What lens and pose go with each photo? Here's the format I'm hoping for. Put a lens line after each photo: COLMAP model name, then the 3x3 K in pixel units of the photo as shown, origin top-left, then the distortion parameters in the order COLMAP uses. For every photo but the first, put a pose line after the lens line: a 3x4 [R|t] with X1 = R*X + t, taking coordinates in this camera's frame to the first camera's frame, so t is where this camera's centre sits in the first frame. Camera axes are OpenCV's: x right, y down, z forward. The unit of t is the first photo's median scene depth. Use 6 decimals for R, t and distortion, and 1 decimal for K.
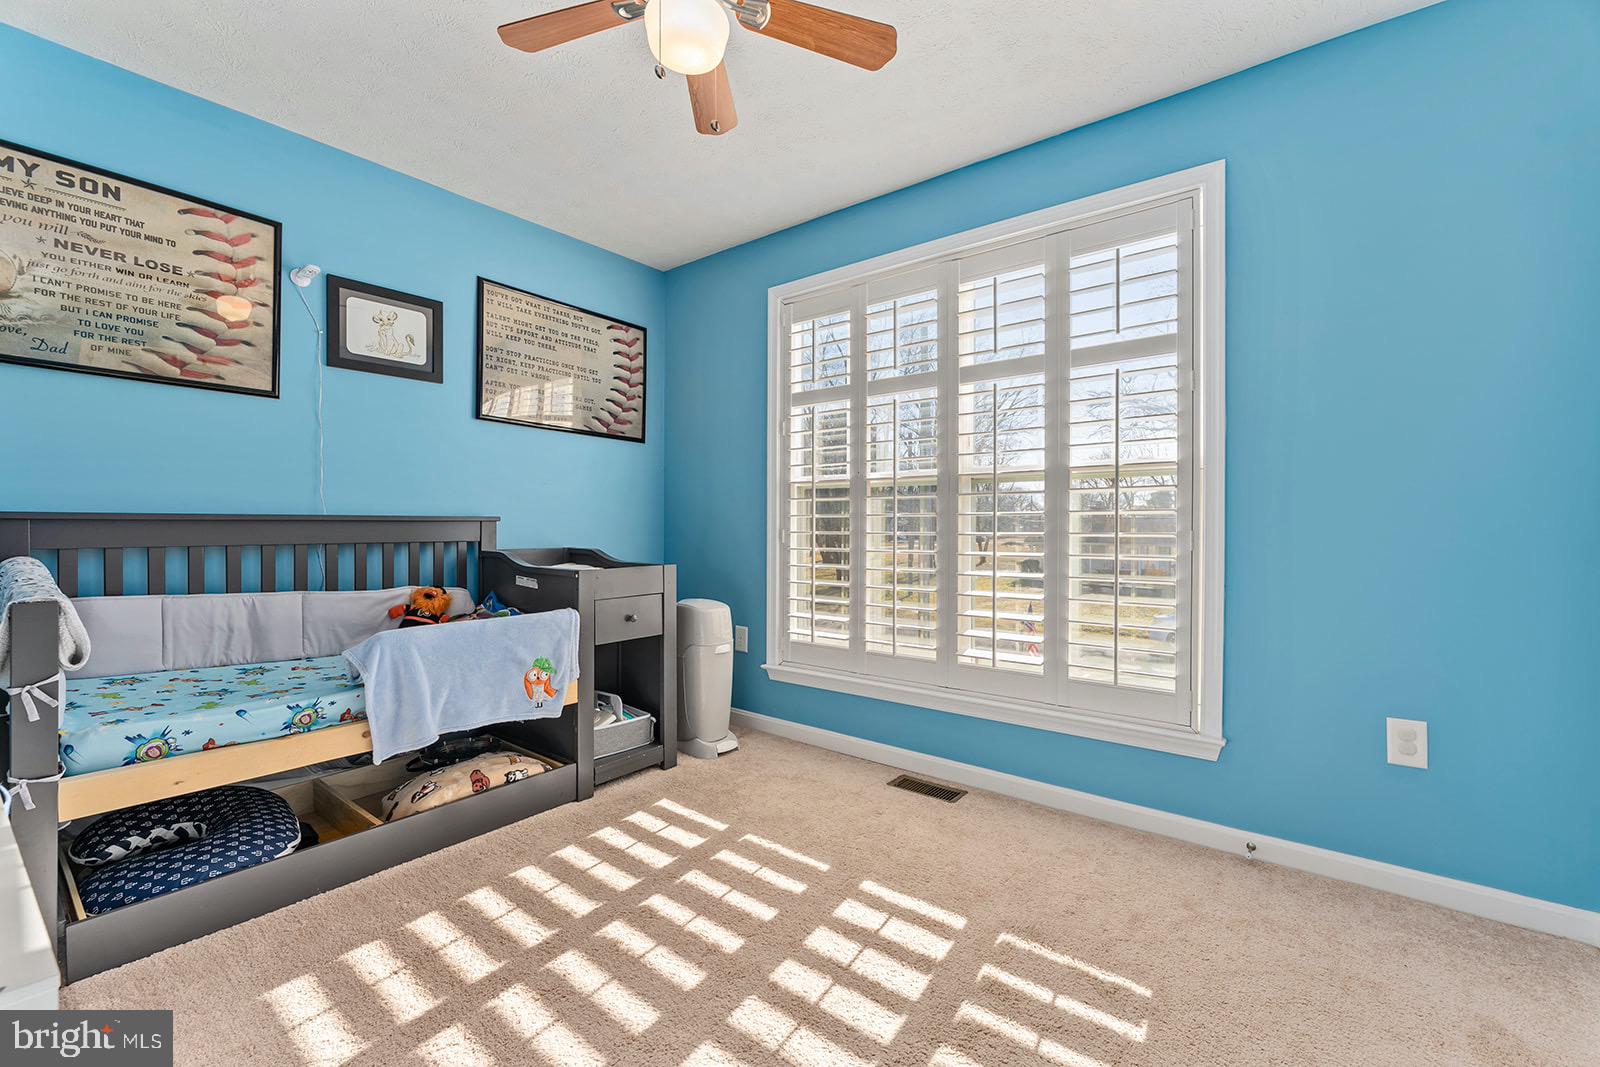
lens RADIAL K [[688.0, 0, 775.2], [0, 688.0, 530.6], [0, 0, 1]] dist [0.000830, -0.000471]
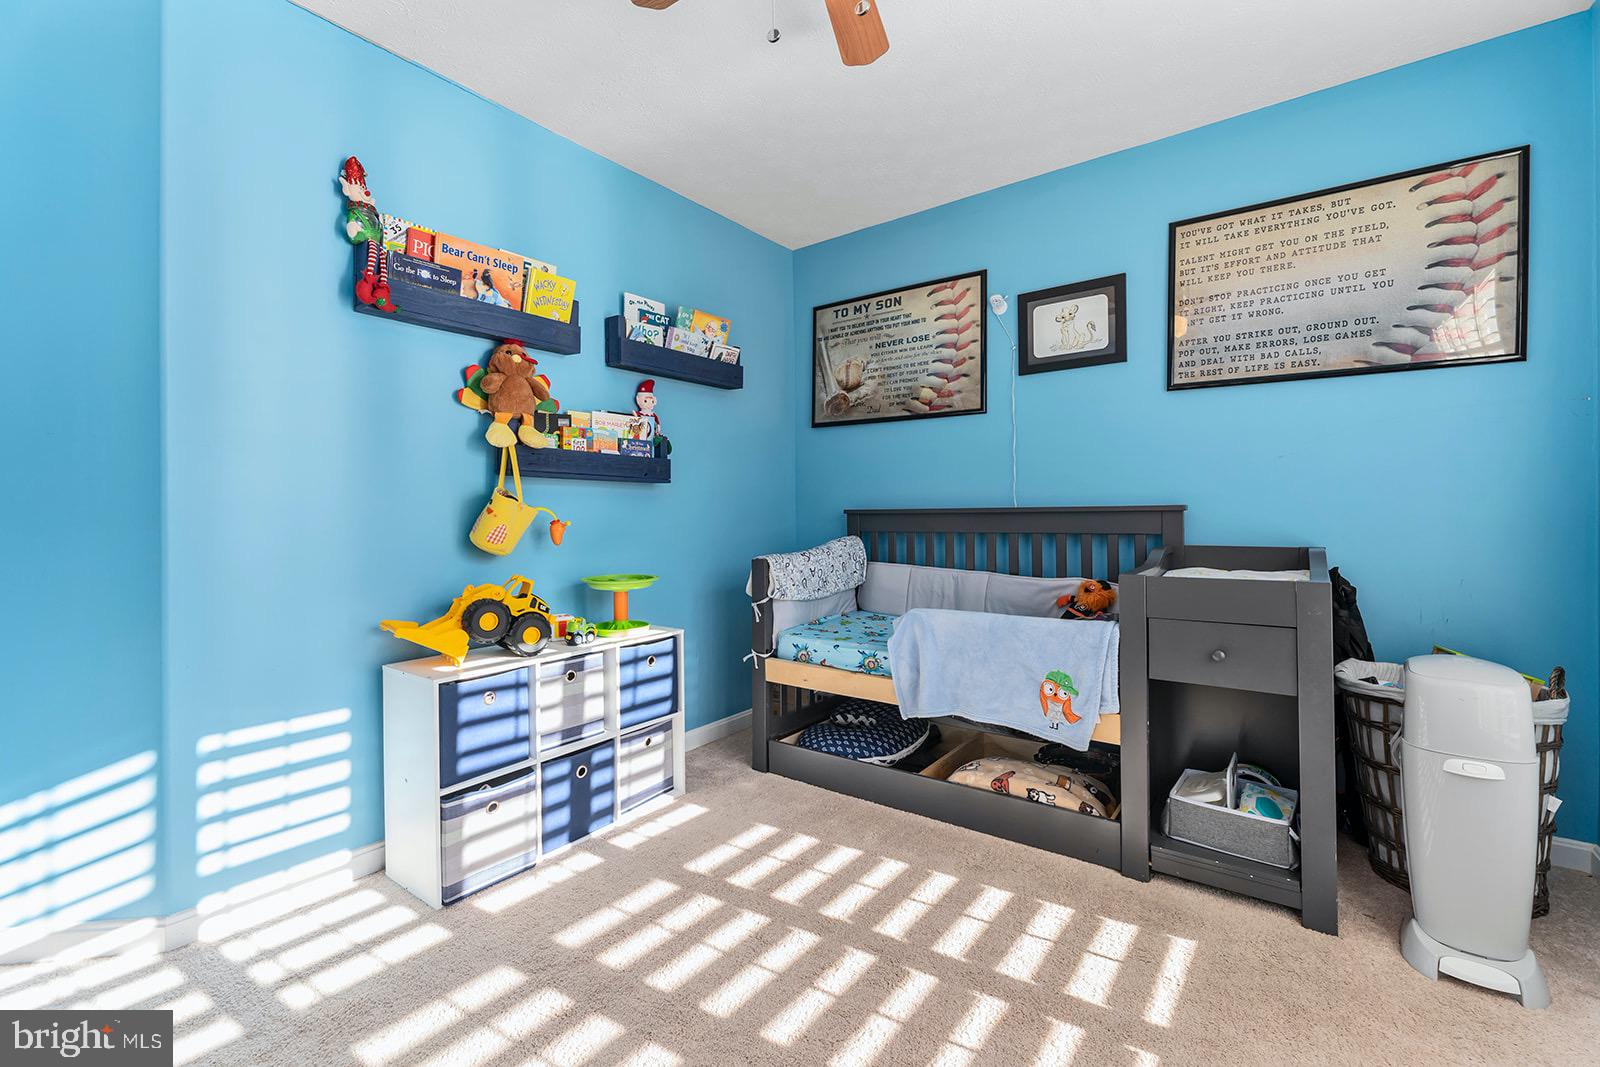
lens RADIAL K [[688.0, 0, 806.7], [0, 688.0, 508.8], [0, 0, 1]] dist [0.000830, -0.000471]
pose [[0.040716, -0.010149, -0.999119, 0.490428], [0.000804, 0.999948, -0.010125, -0.009577], [0.999170, -0.000391, 0.040722, 0.635180]]
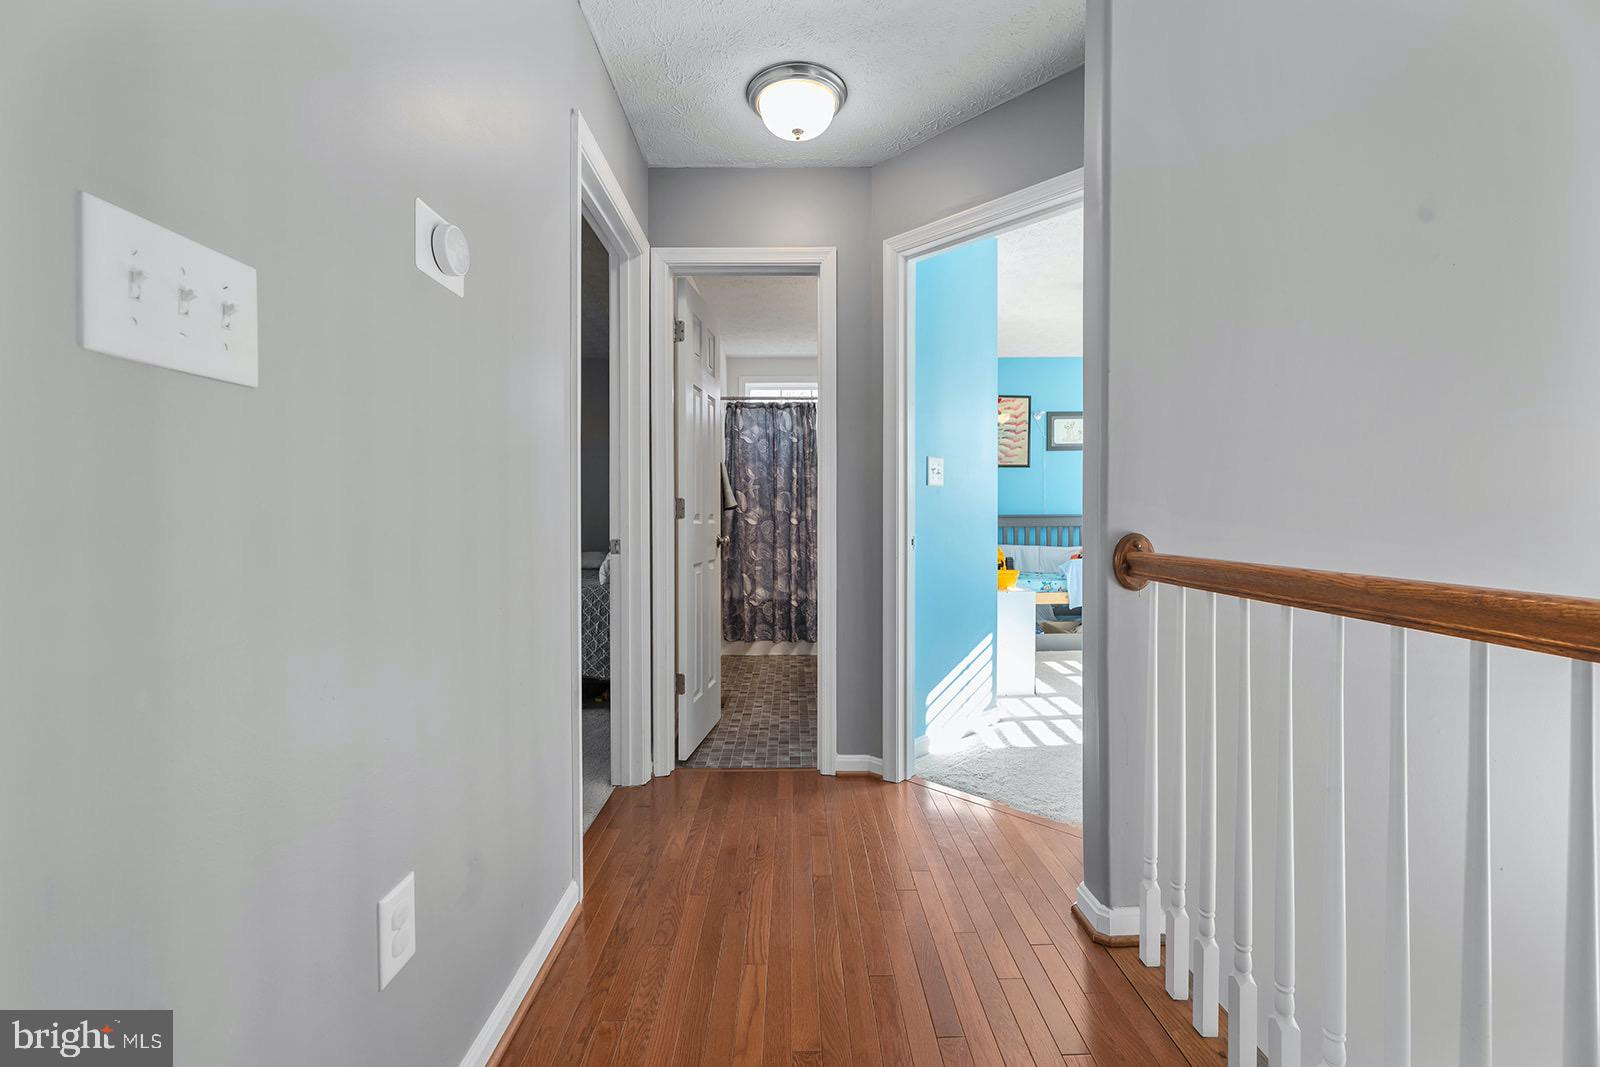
lens RADIAL K [[688.0, 0, 807.2], [0, 688.0, 524.2], [0, 0, 1]] dist [0.000830, -0.000471]
pose [[0.663391, 0.009413, -0.748214, 0.596211], [0.000612, 0.999914, 0.013122, -0.022205], [0.748273, -0.009163, 0.663328, -1.236236]]
